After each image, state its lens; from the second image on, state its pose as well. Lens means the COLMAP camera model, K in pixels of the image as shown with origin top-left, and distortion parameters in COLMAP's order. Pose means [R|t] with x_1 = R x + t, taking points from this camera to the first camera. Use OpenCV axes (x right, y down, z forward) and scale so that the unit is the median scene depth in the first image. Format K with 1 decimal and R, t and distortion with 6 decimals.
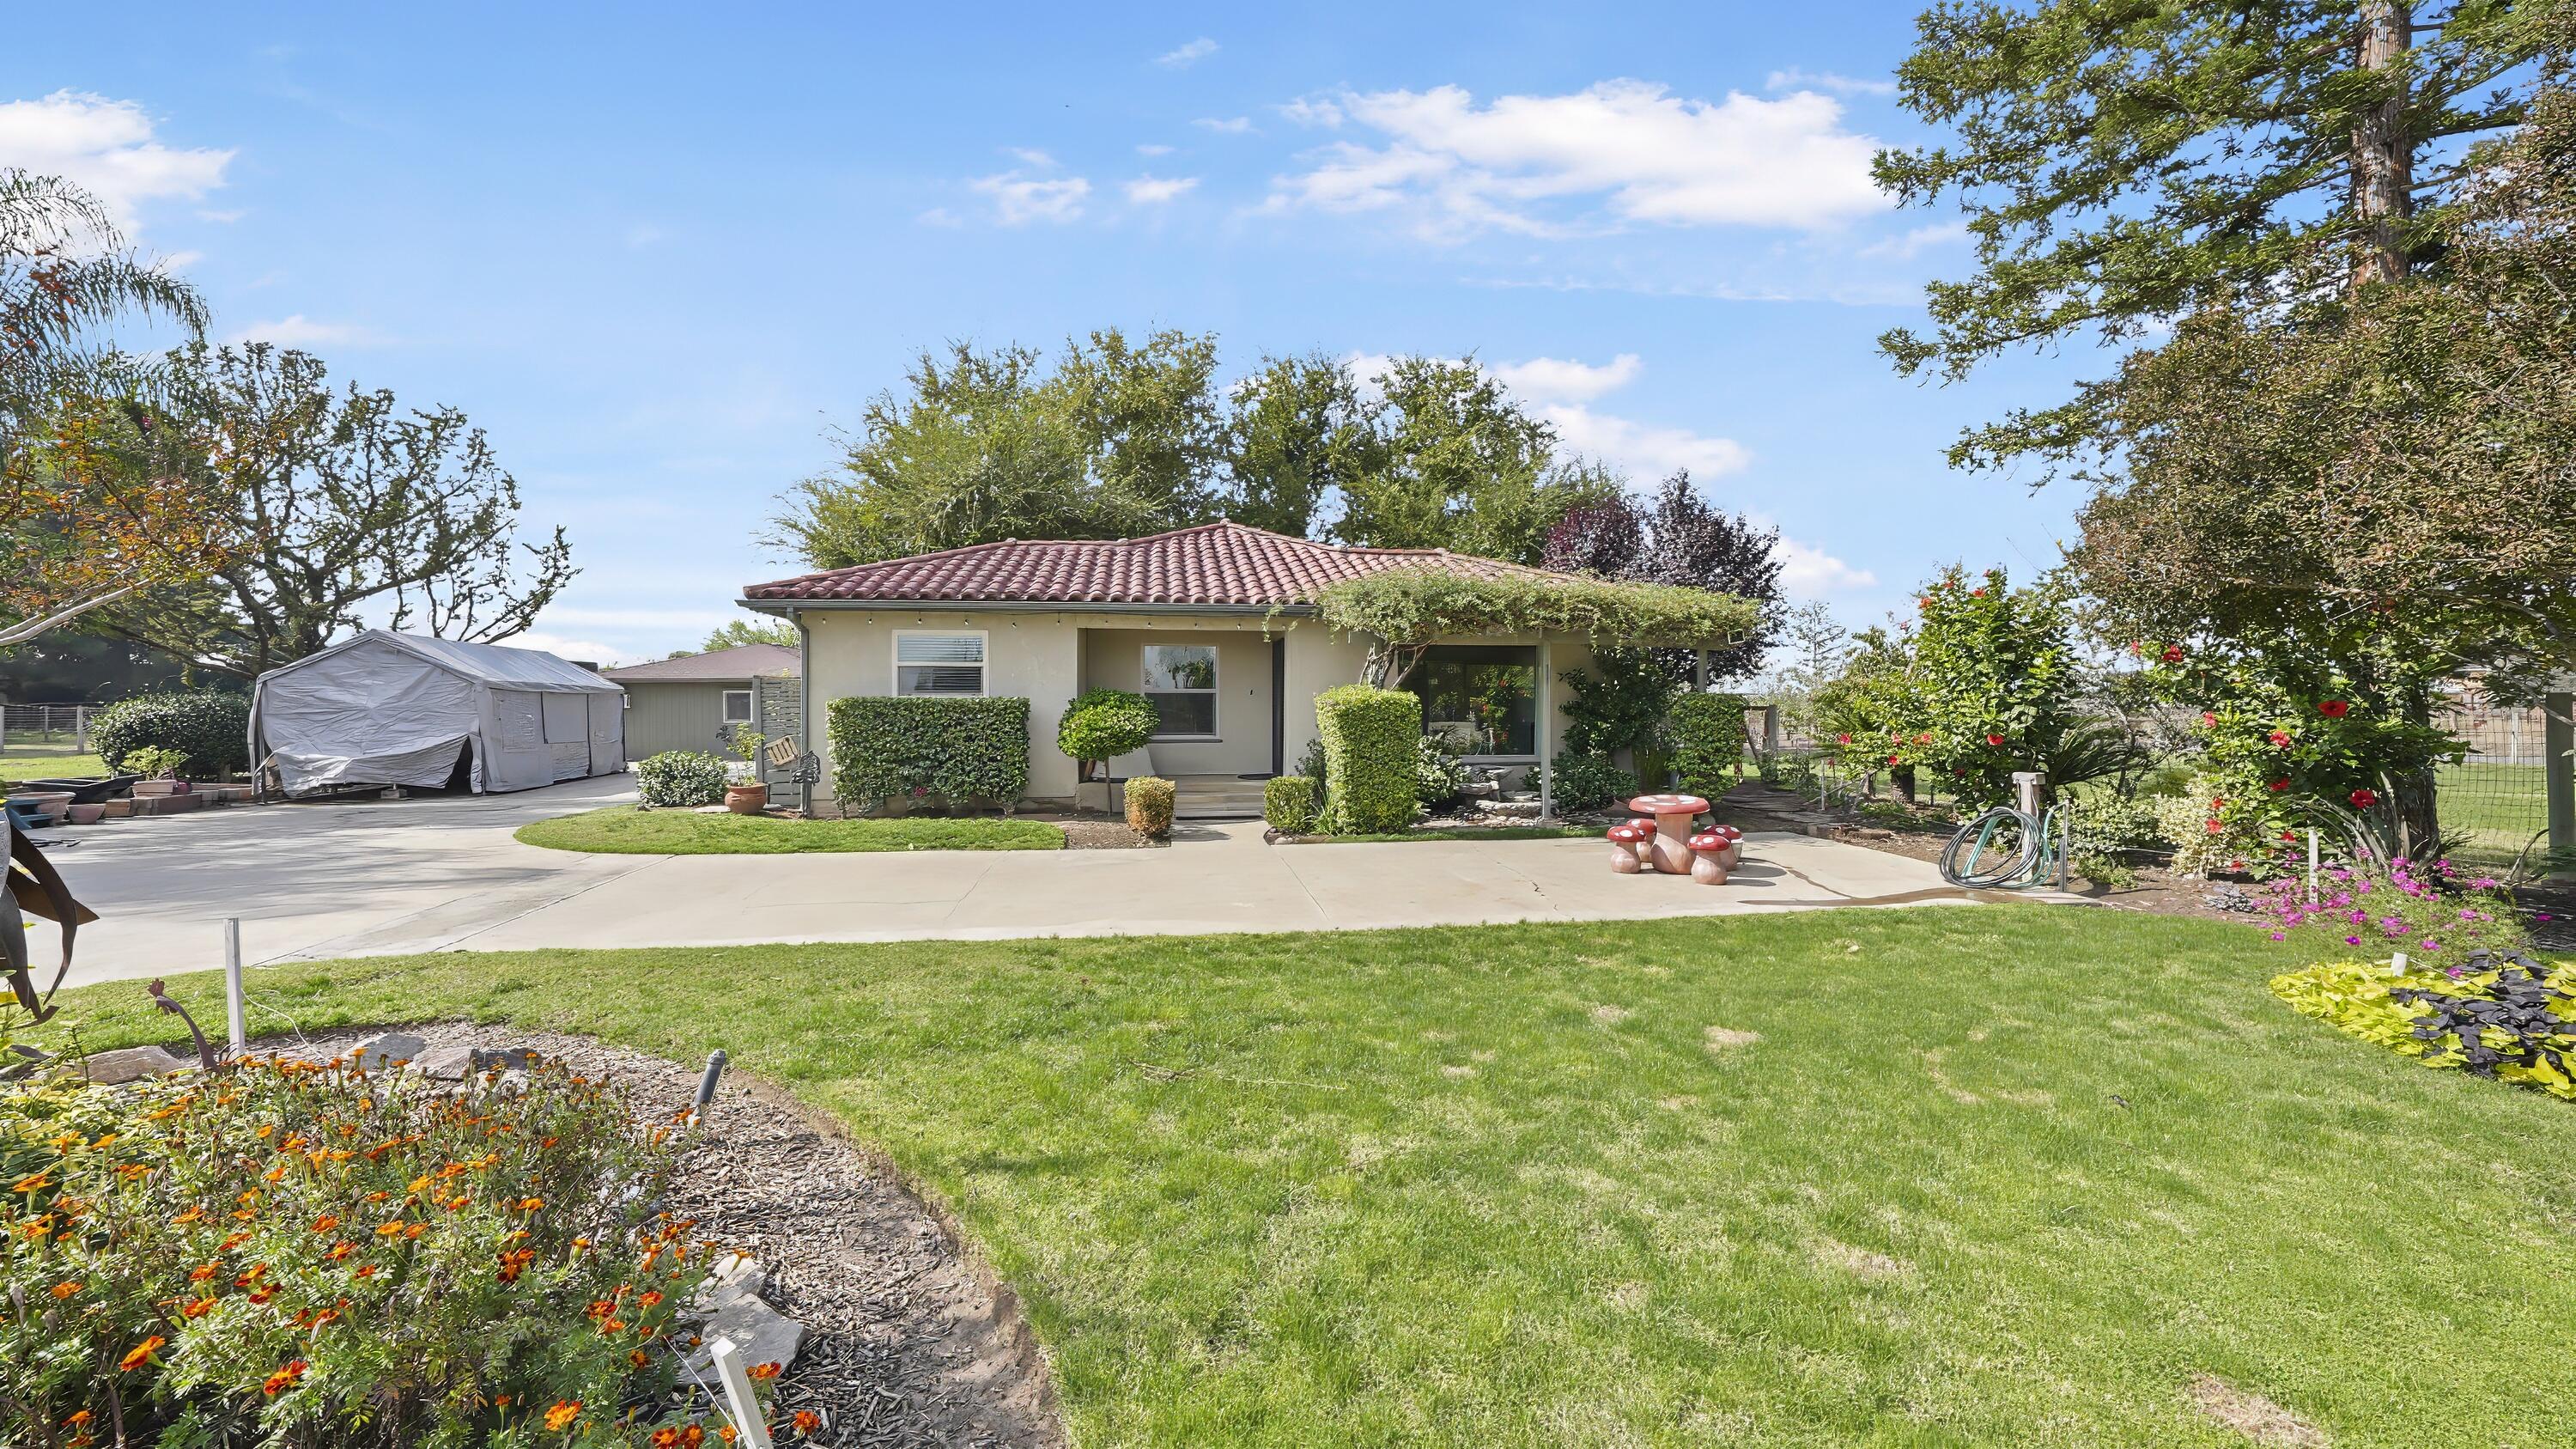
lens RADIAL K [[938.0, 0, 1281.5], [0, 938.0, 729.1], [0, 0, 1]] dist [-0.008477, 0.000233]
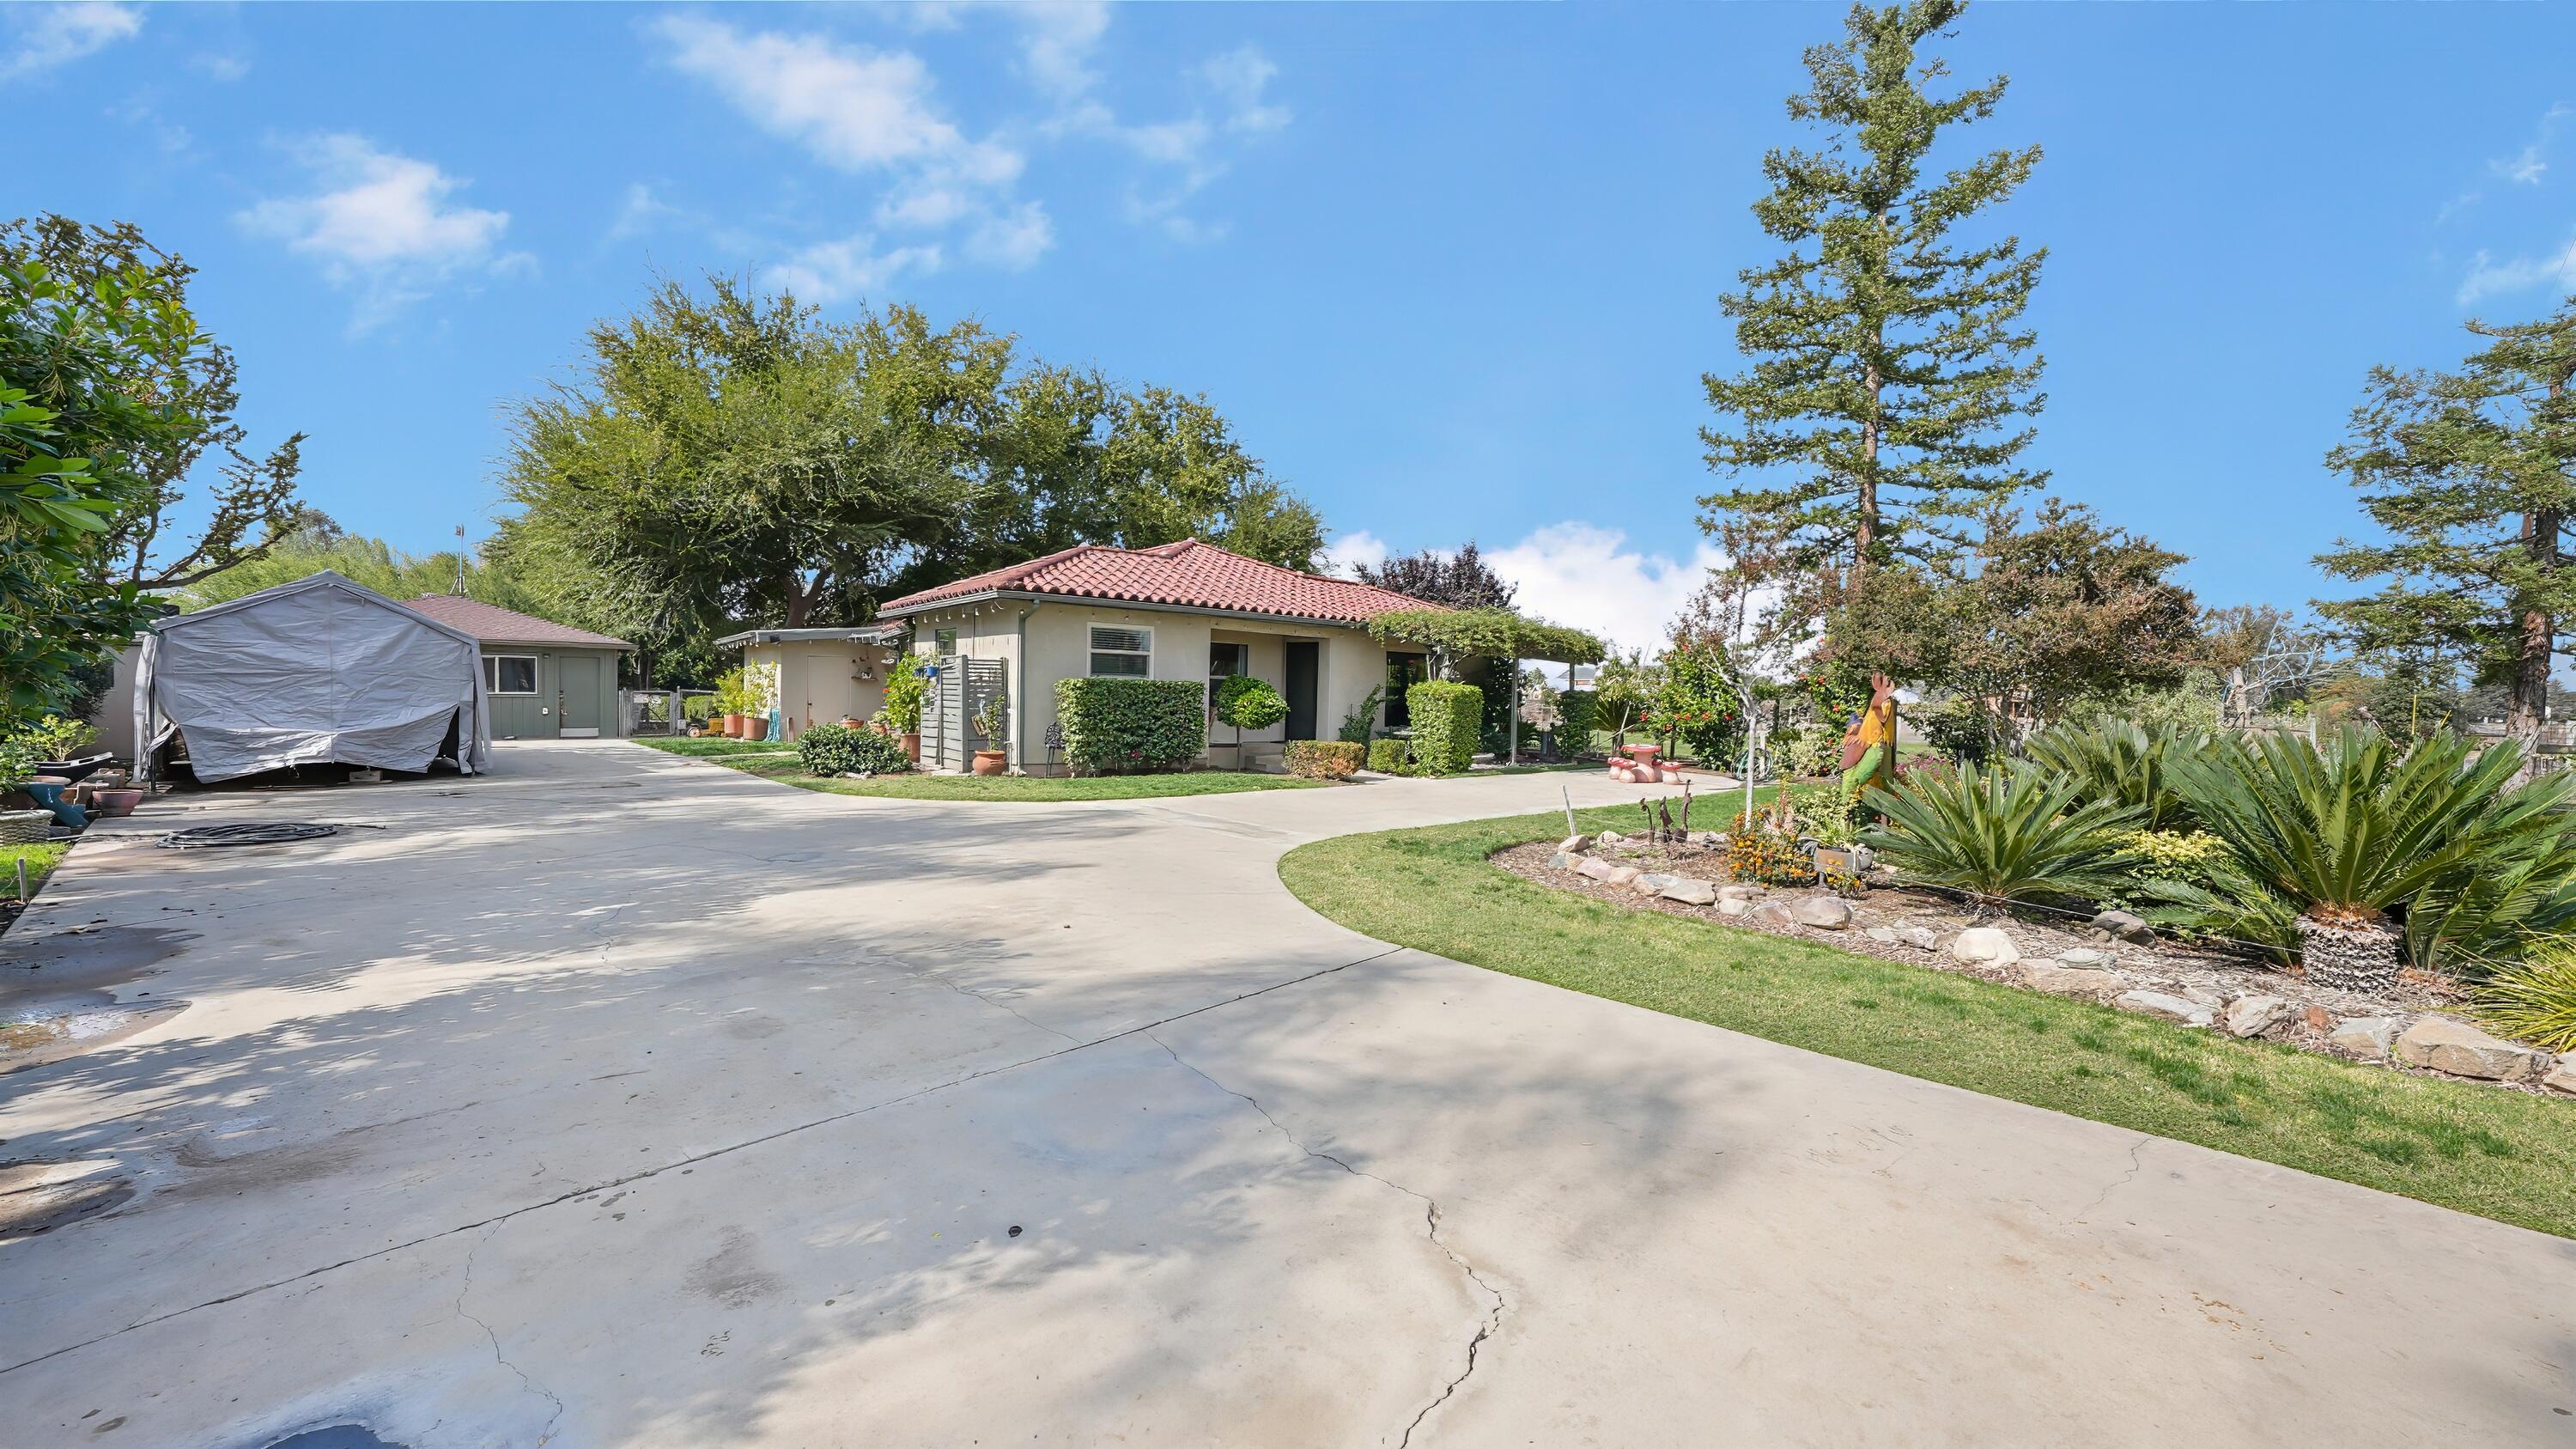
lens RADIAL K [[938.0, 0, 1301.8], [0, 938.0, 720.7], [0, 0, 1]] dist [-0.008477, 0.000233]
pose [[0.830395, 0.001218, 0.557174, -0.737602], [-0.007939, 0.999922, 0.009647, 0.006411], [-0.557119, -0.012434, 0.830340, -0.131006]]
